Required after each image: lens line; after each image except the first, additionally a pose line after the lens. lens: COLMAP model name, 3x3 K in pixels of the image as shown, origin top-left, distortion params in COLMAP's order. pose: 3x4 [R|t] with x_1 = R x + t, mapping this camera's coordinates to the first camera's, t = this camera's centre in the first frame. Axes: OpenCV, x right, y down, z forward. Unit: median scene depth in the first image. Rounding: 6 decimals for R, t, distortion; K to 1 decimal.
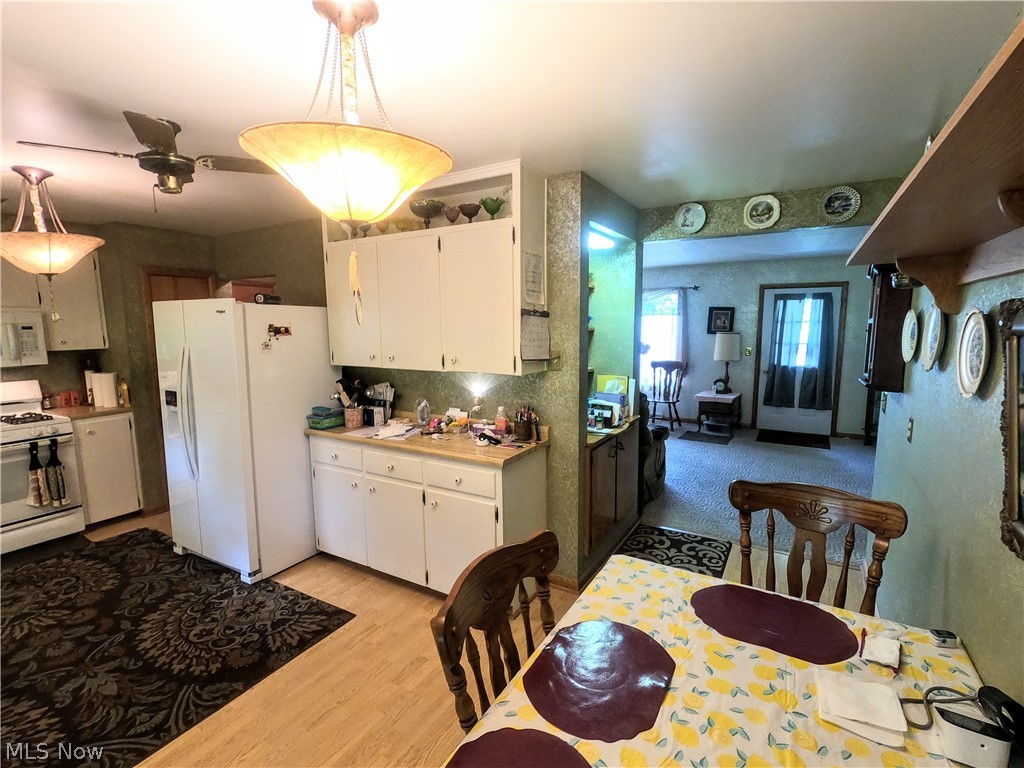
lens RADIAL K [[488.6, 0, 512.0], [0, 488.6, 384.0], [0, 0, 1]] dist [0.002742, 0.000648]
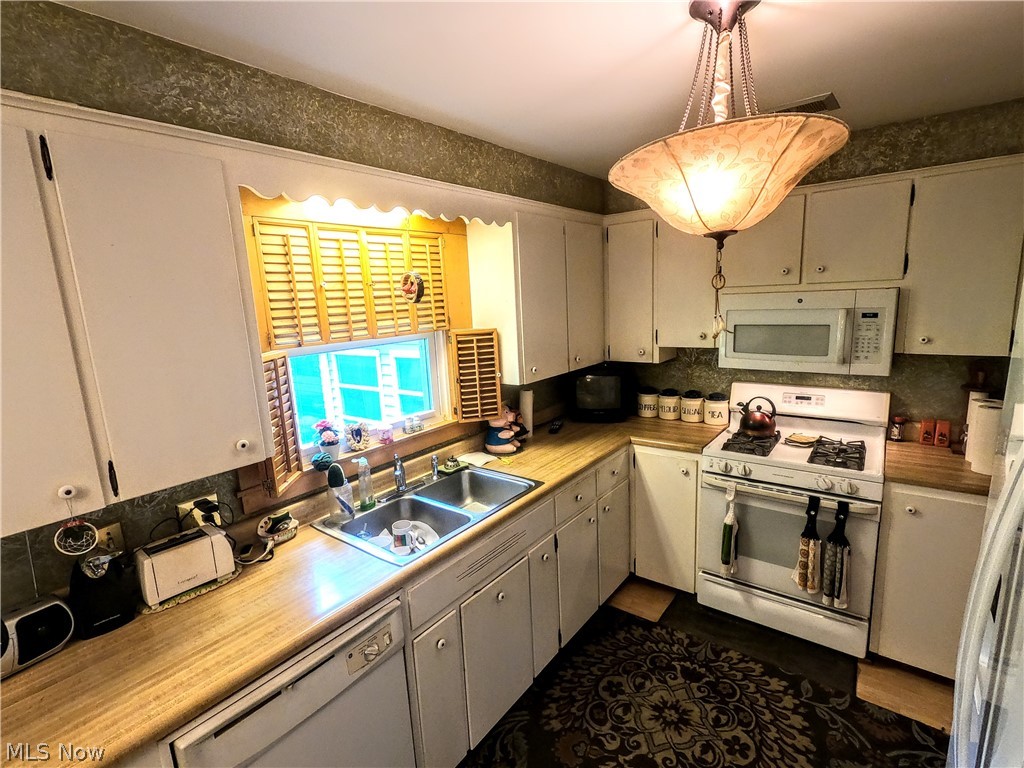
lens RADIAL K [[495.6, 0, 515.6], [0, 495.6, 387.6], [0, 0, 1]] dist [0.004396, 0.000645]
pose [[-0.107298, 0.201478, -0.973598, -0.325166], [-0.083814, 0.973933, 0.210784, -0.122497], [0.990688, 0.104218, -0.087615, 0.640193]]
